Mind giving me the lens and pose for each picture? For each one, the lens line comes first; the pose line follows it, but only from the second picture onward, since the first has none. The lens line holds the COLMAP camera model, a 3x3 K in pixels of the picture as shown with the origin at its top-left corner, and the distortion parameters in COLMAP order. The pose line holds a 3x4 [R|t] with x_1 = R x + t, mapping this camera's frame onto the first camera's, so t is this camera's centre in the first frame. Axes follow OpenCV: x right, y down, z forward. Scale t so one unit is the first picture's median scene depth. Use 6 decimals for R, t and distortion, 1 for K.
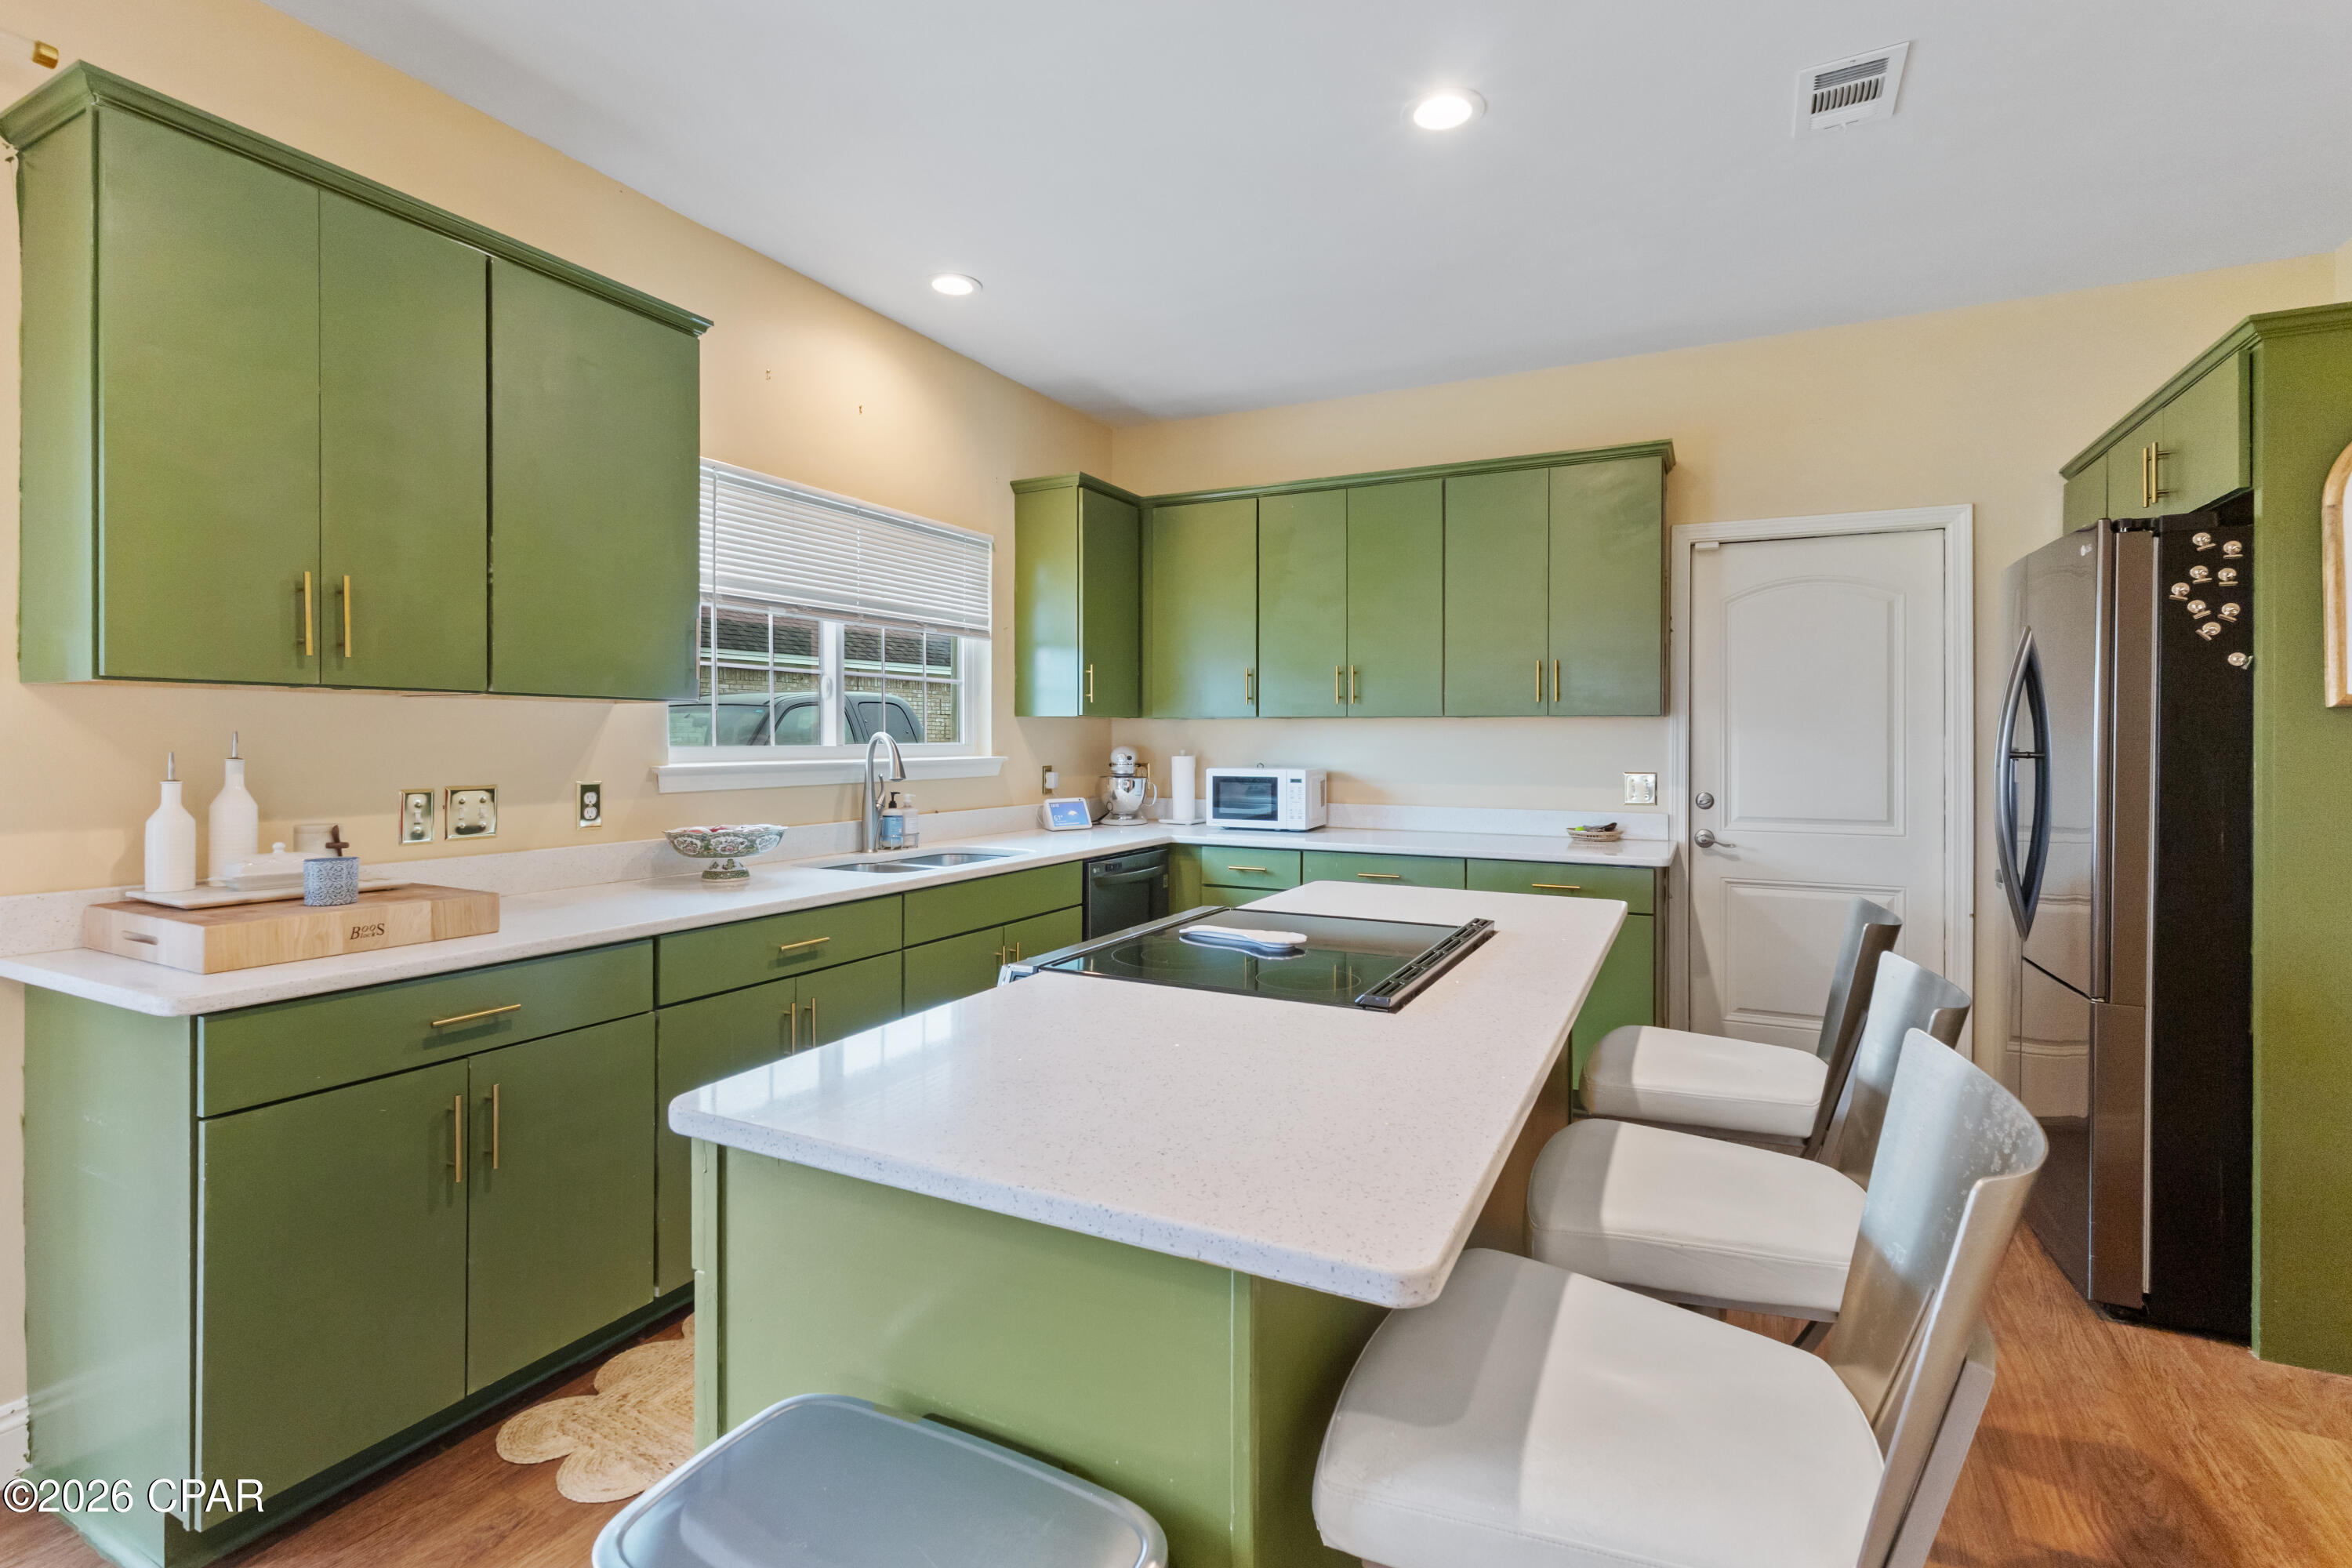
lens RADIAL K [[1100.2, 0, 1178.3], [0, 1100.2, 765.5], [0, 0, 1]] dist [-0.003574, 0.000399]
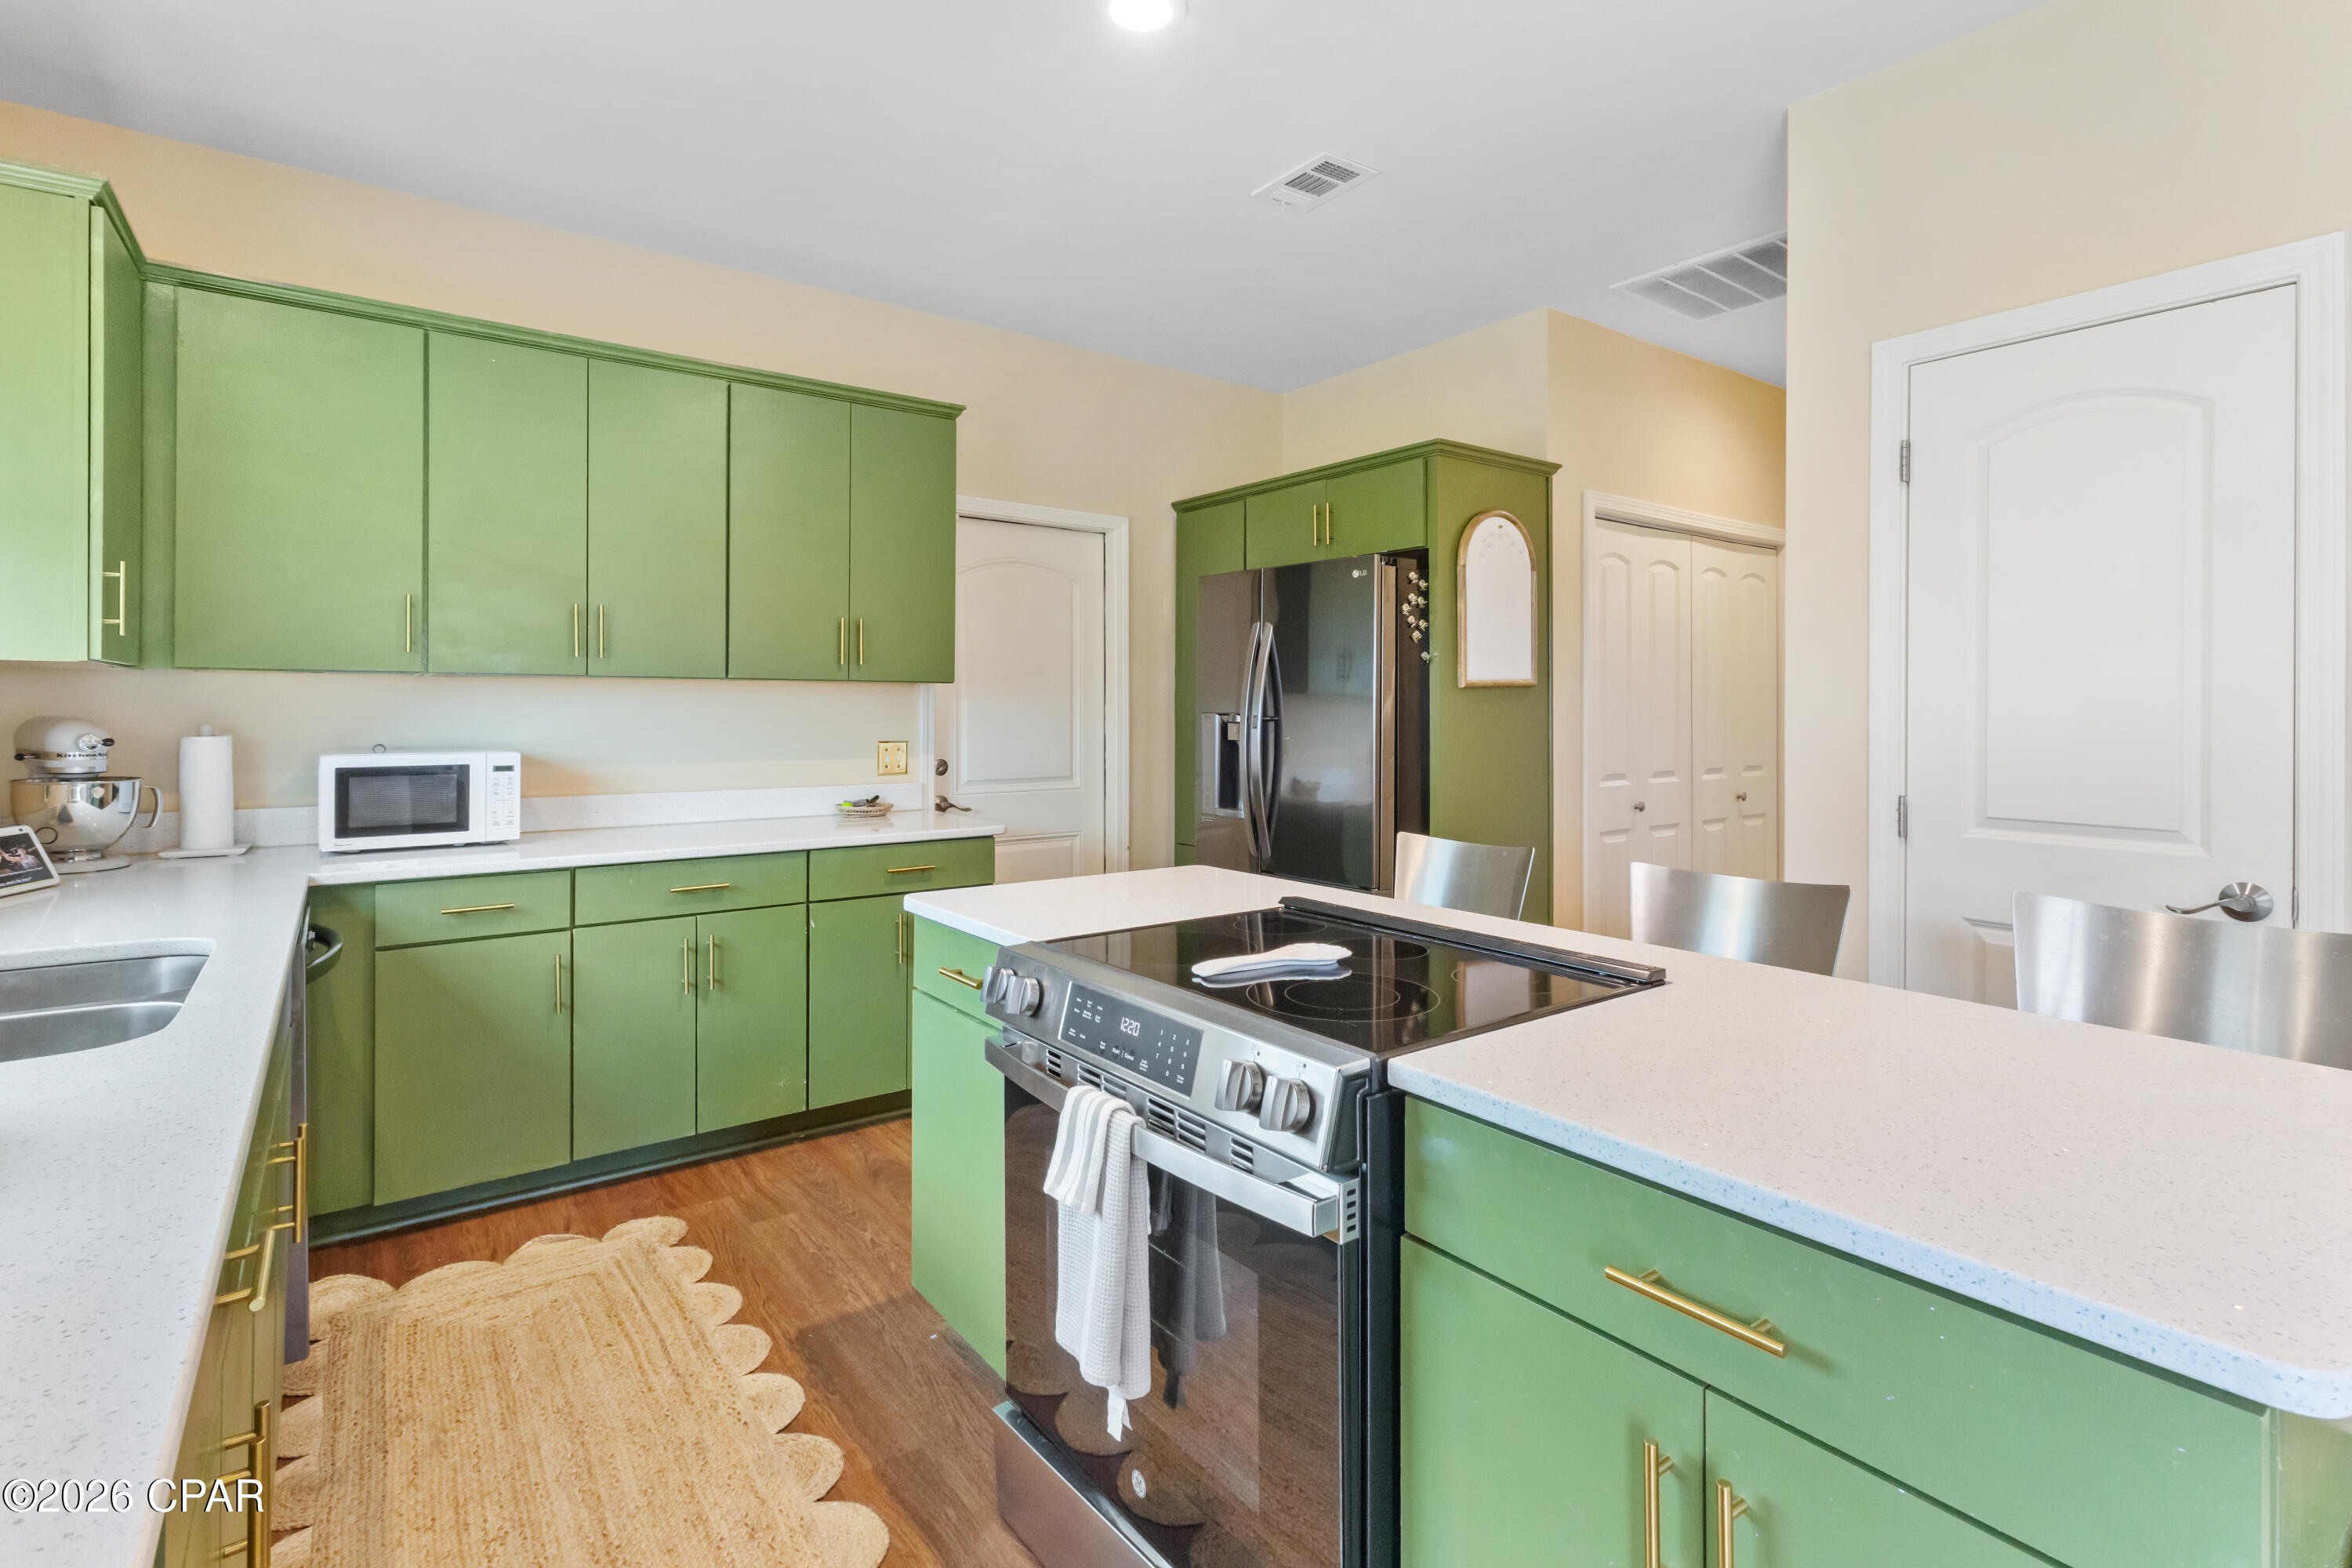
lens RADIAL K [[1100.2, 0, 1184.2], [0, 1100.2, 712.9], [0, 0, 1]] dist [-0.003574, 0.000399]
pose [[0.446131, -0.007691, 0.894934, -0.314365], [0.019058, 0.999818, -0.000908, -0.011722], [-0.894765, 0.017461, 0.446197, 0.334653]]
